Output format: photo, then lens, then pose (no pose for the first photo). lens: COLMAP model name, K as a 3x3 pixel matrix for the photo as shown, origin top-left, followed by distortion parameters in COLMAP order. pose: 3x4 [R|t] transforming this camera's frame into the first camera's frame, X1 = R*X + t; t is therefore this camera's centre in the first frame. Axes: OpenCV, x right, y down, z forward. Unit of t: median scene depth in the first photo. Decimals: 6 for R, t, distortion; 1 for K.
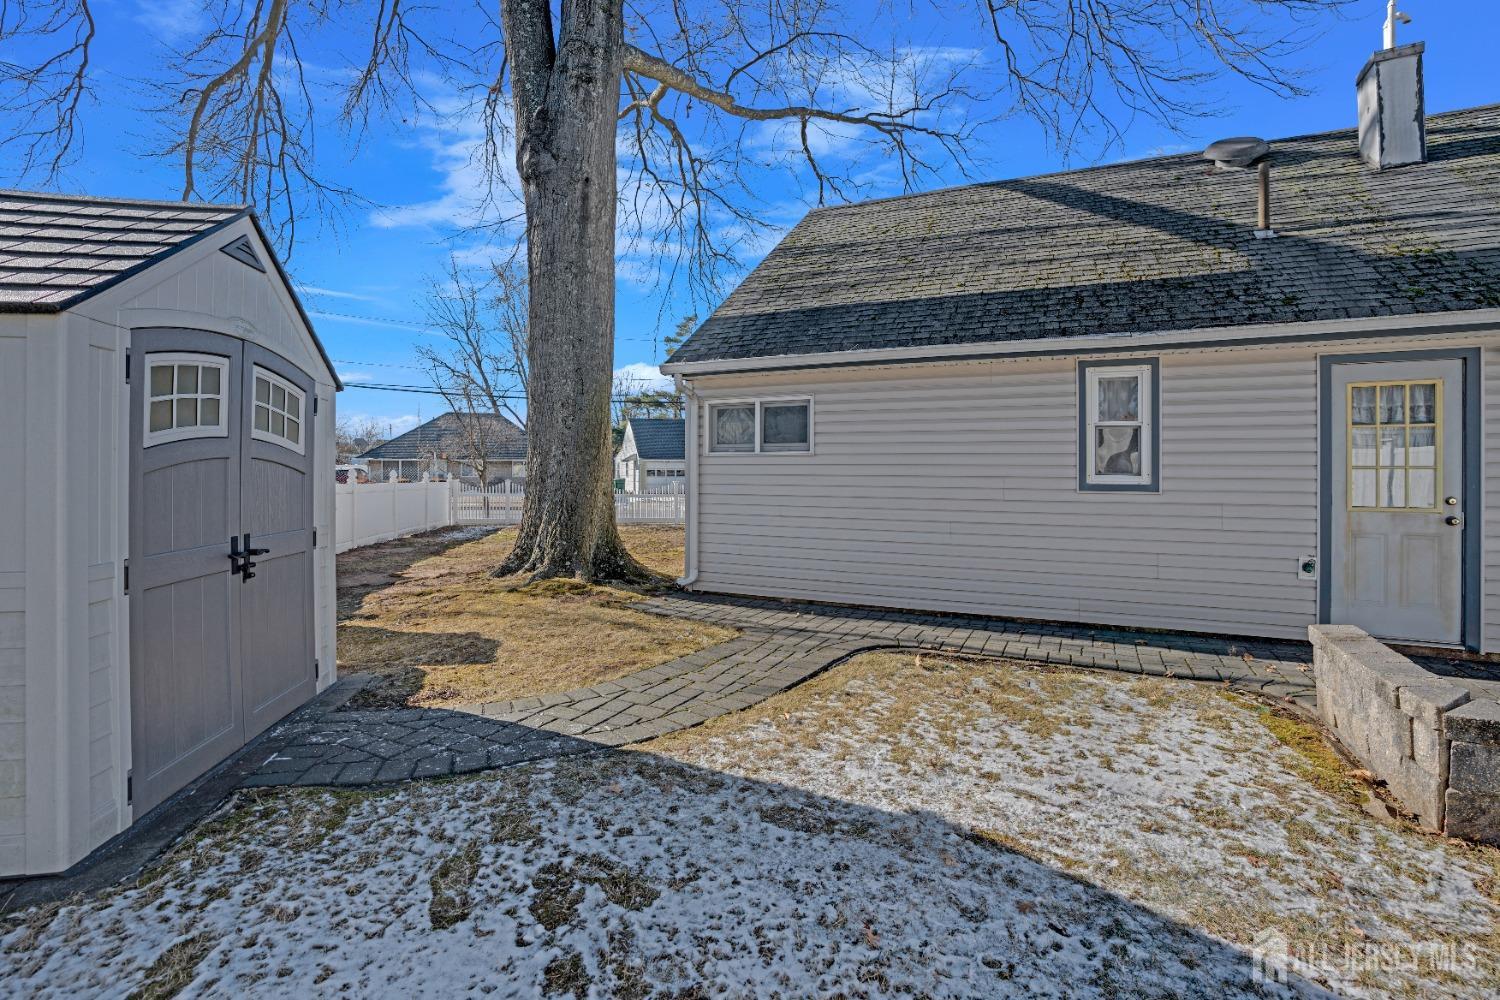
lens RADIAL K [[693.5, 0, 746.5], [0, 693.5, 468.6], [0, 0, 1]] dist [-0.032037, 0.012974]
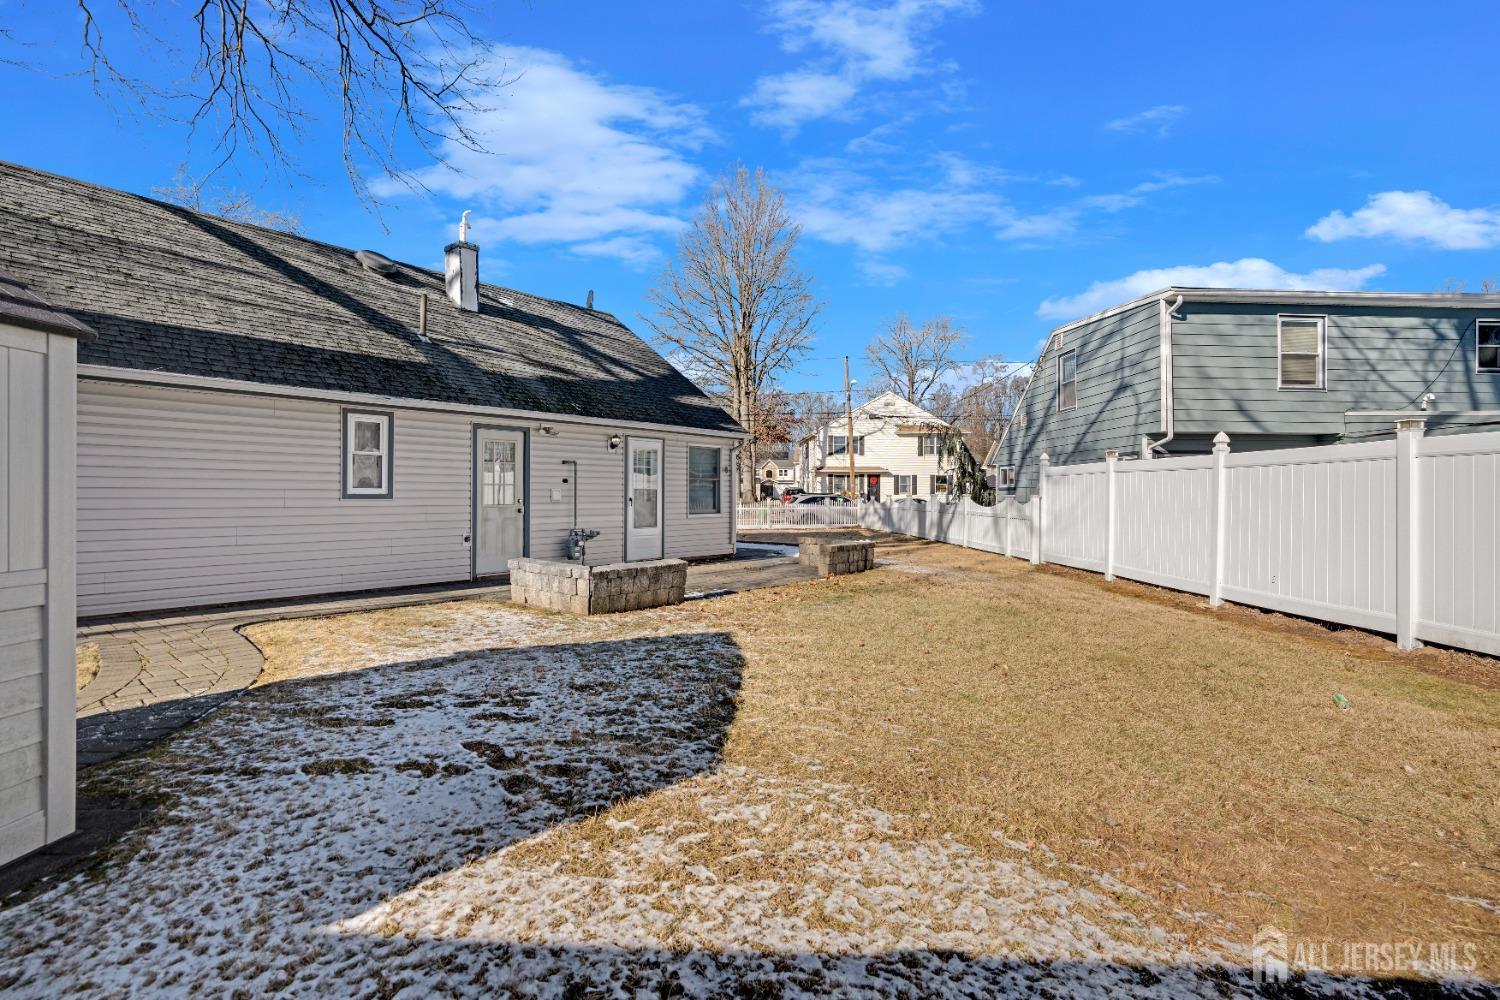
lens RADIAL K [[693.5, 0, 742.0], [0, 693.5, 492.3], [0, 0, 1]] dist [-0.032037, 0.012974]
pose [[0.273240, -0.001238, 0.961945, -0.537478], [-0.005422, 0.999981, 0.002827, 0.008028], [-0.961931, -0.005988, 0.273228, -0.147586]]
